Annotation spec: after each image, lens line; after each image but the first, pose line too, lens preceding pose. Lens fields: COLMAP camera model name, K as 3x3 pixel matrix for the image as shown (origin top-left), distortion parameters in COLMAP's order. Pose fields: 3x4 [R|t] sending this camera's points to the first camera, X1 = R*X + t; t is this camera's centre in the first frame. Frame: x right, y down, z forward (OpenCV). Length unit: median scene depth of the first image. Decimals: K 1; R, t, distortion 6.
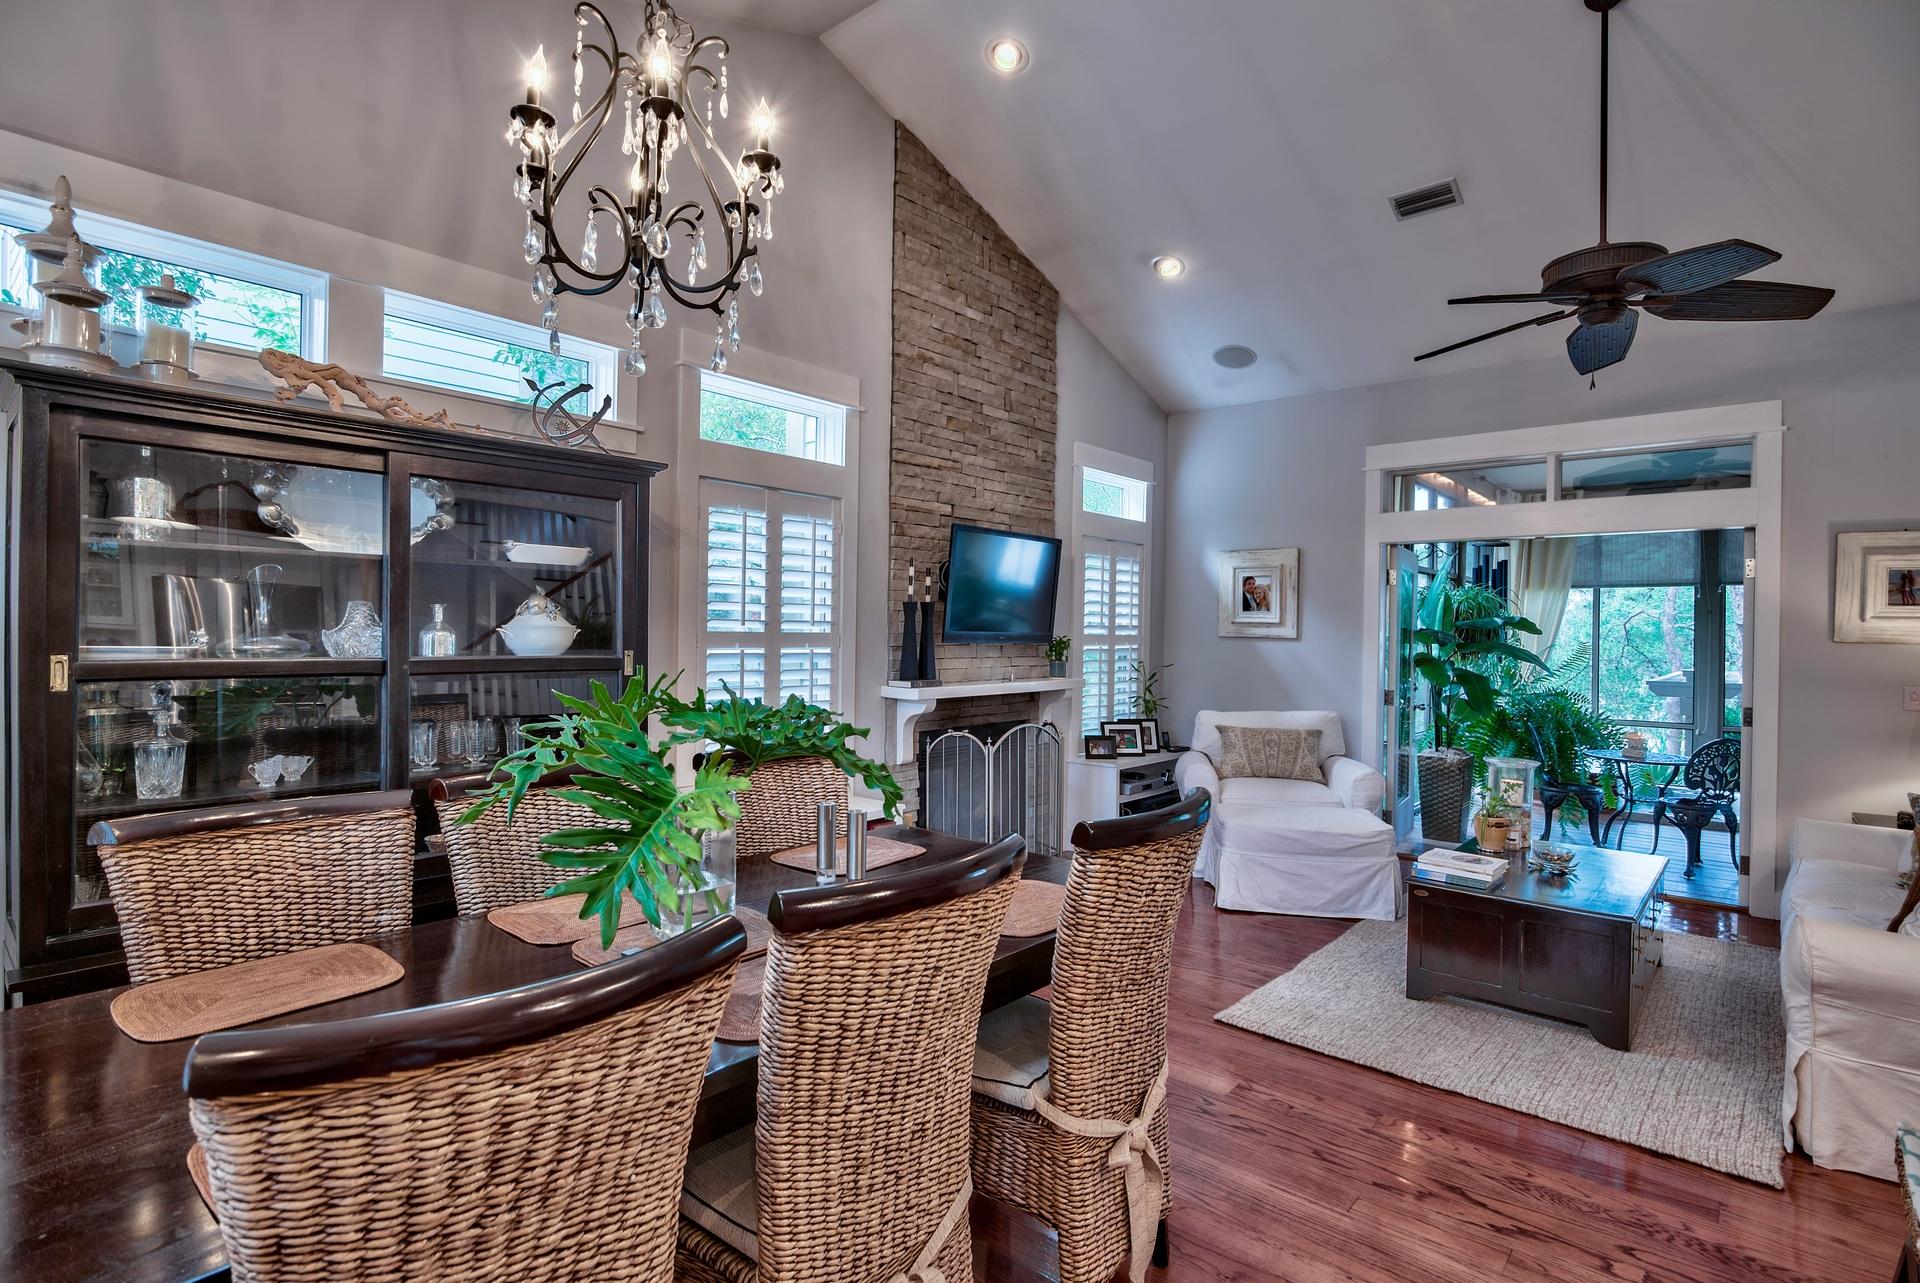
lens RADIAL K [[957.1, 0, 949.9], [0, 957.1, 634.1], [0, 0, 1]] dist [-0.005224, -0.001845]
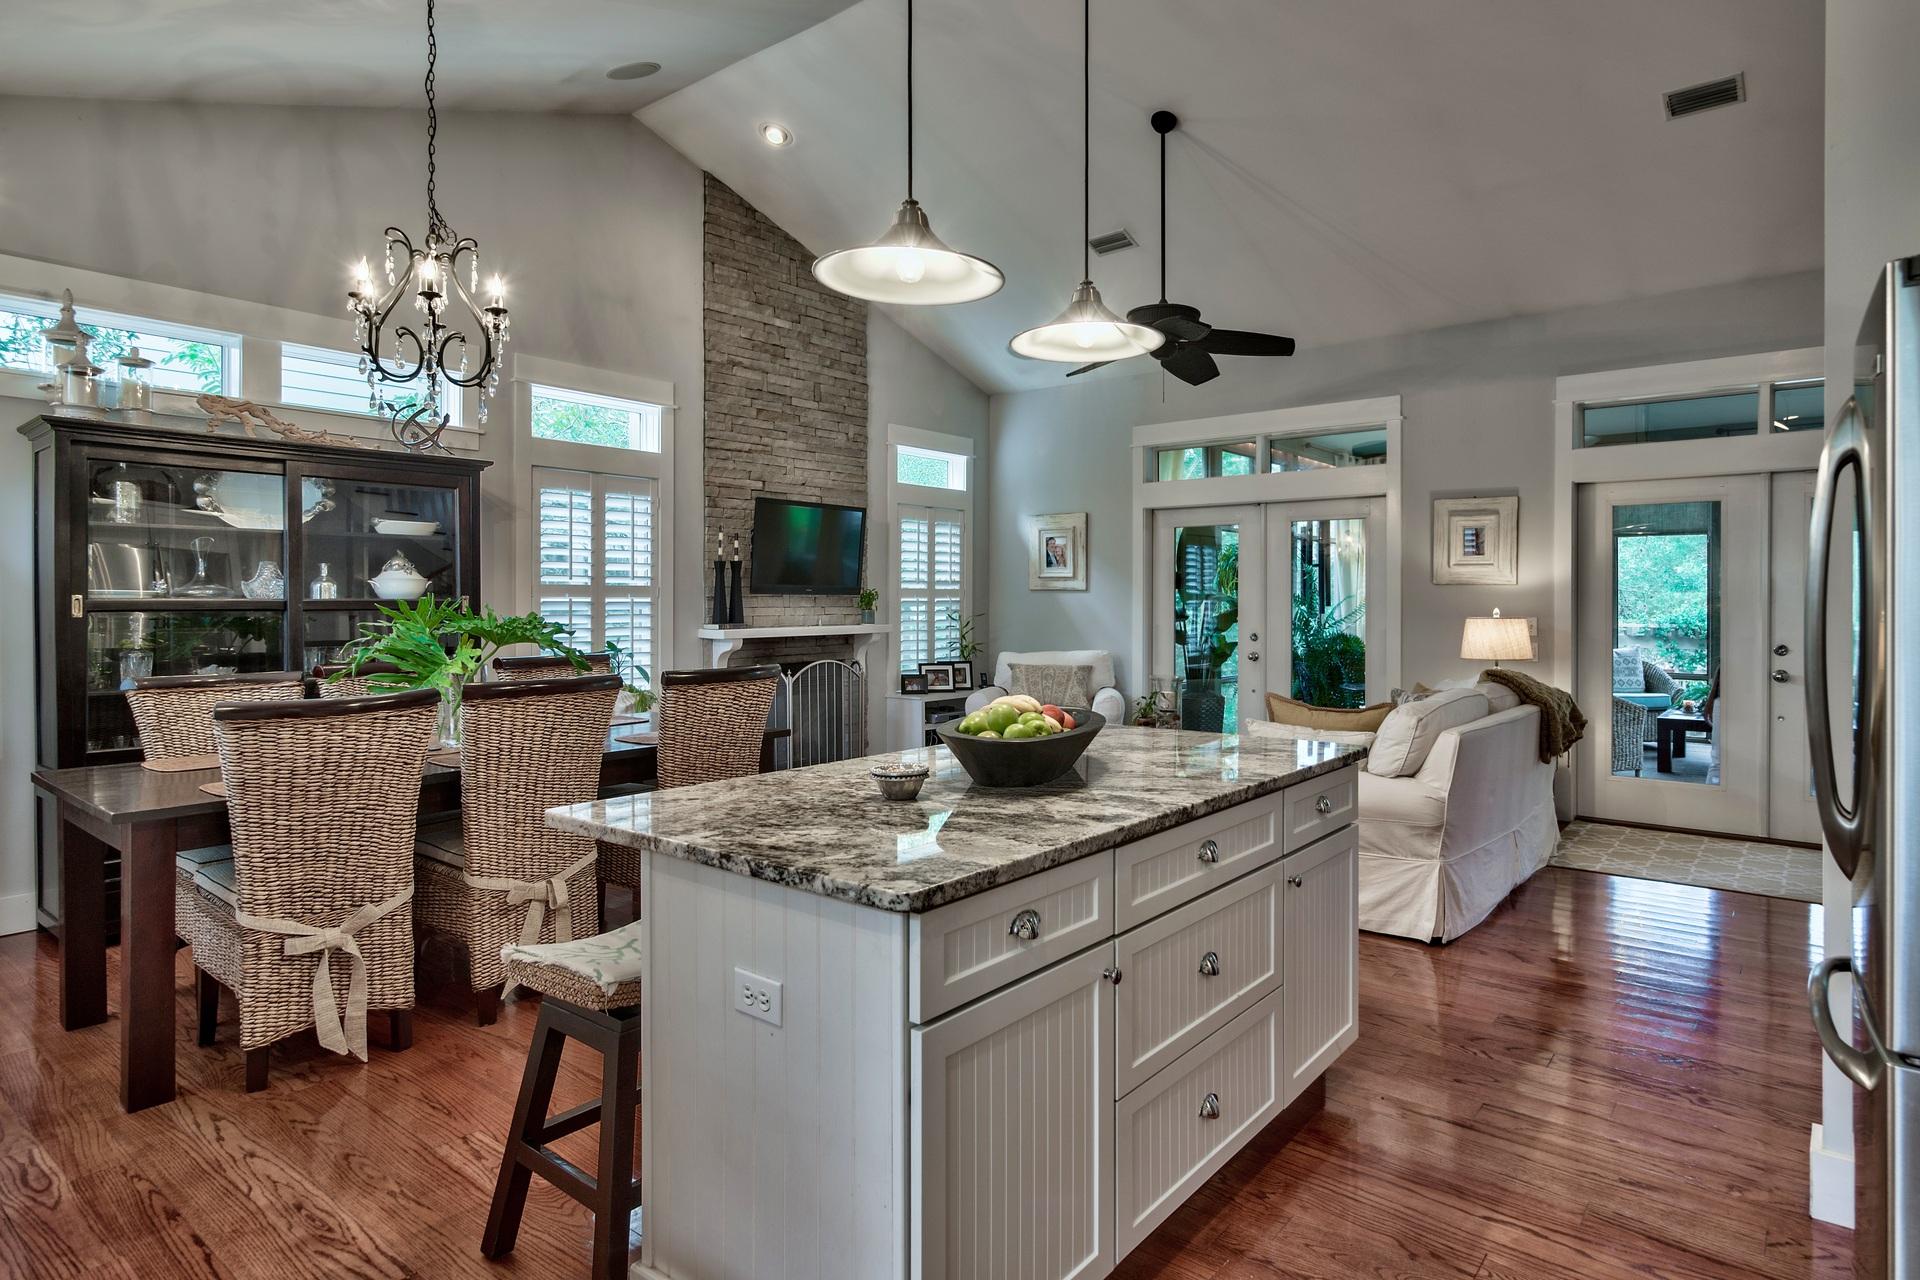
lens RADIAL K [[1089.6, 0, 996.9], [0, 1089.6, 600.8], [0, 0, 1]] dist [0.022672, -0.014586]
pose [[0.998338, -0.011354, 0.056507, 0.215460], [0.011427, 0.999934, -0.000973, 0.021816], [-0.056492, 0.001617, 0.998402, -0.397944]]
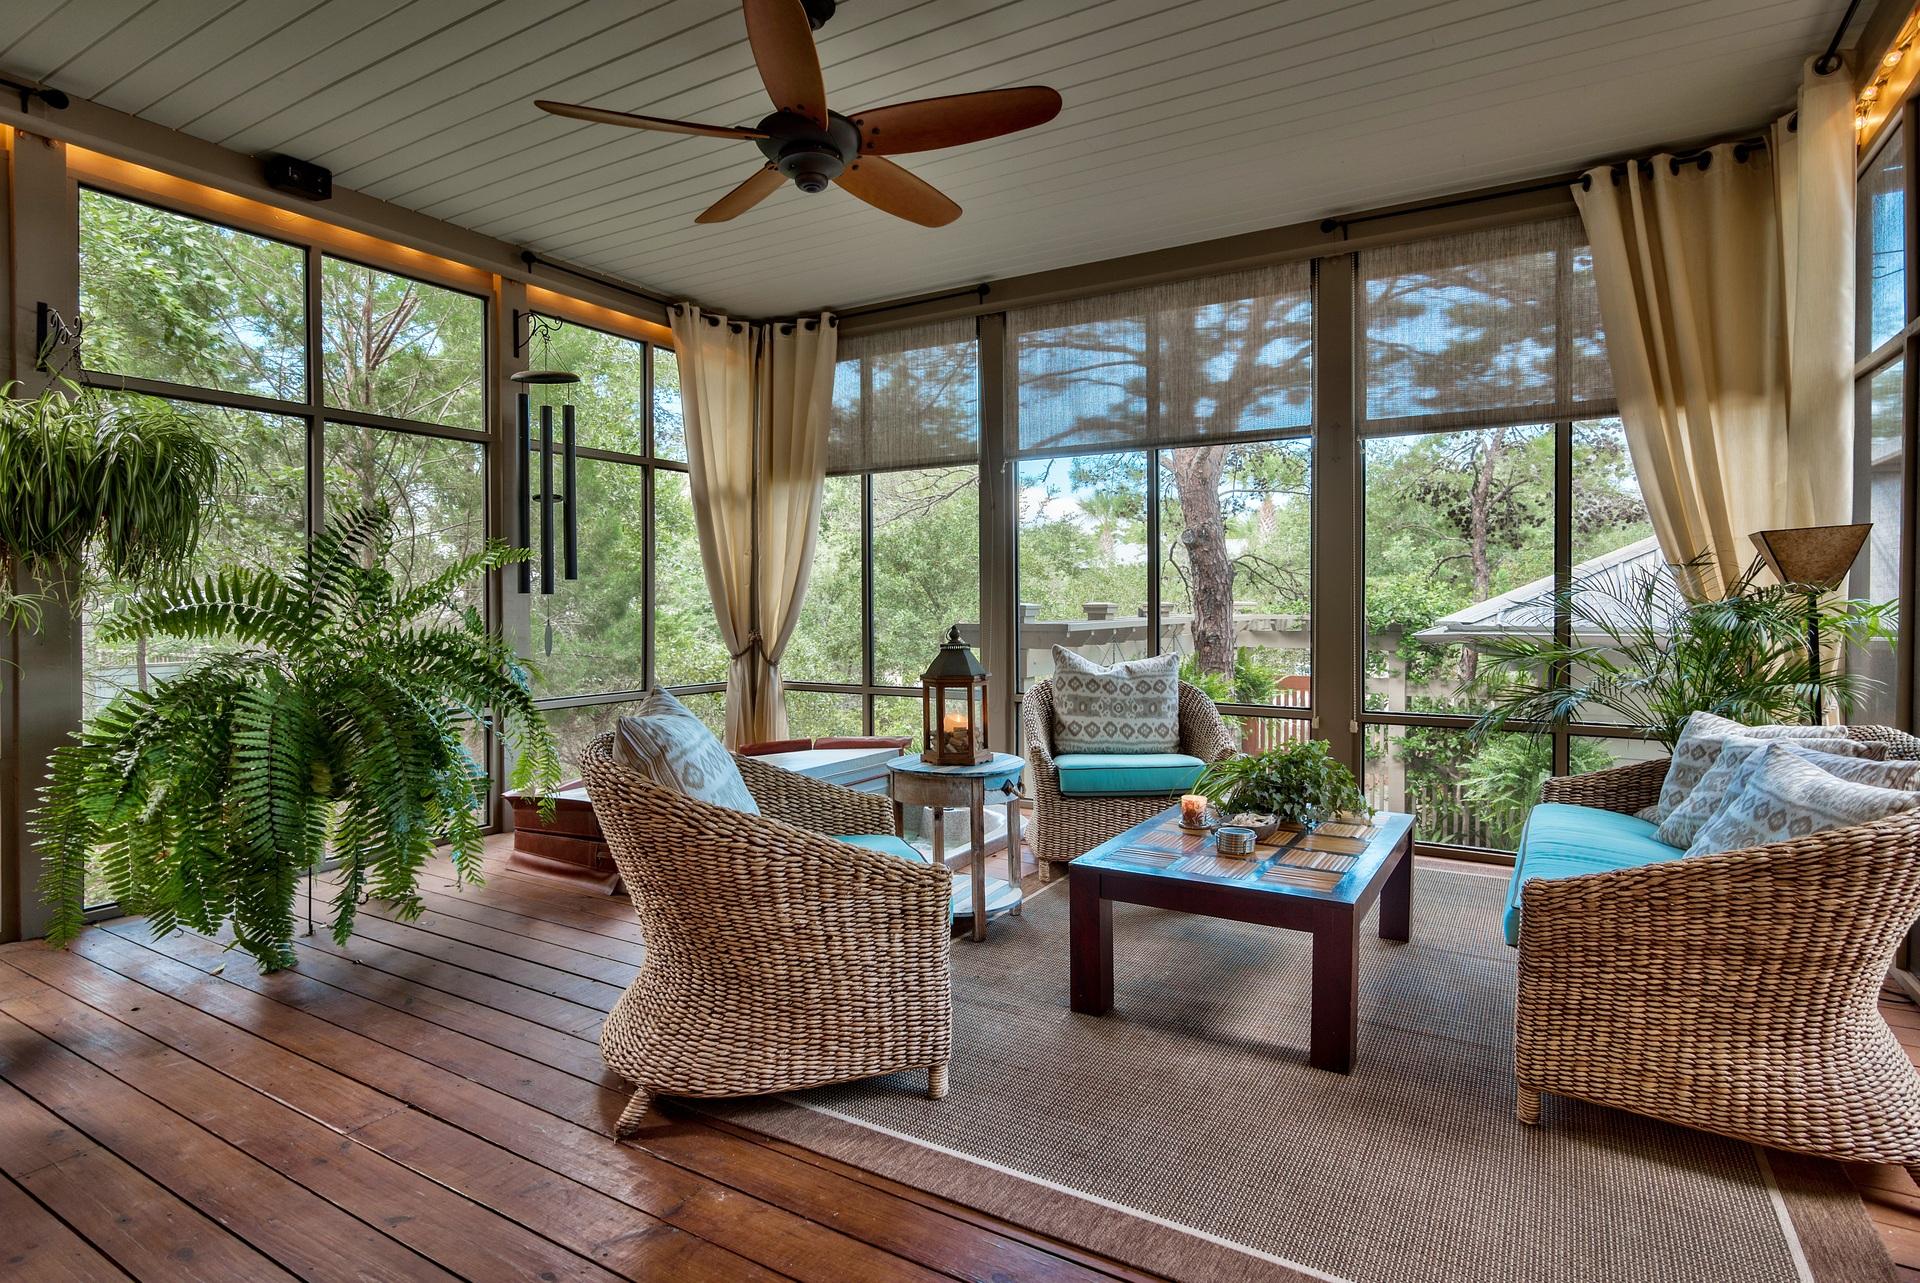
lens RADIAL K [[931.0, 0, 919.6], [0, 931.0, 611.8], [0, 0, 1]] dist [-0.003404, -0.001063]
pose [[0.994325, -0.016307, 0.105123, 1.235509], [0.015281, 0.999828, 0.010552, 0.066935], [-0.105277, -0.008885, 0.994403, 0.779951]]
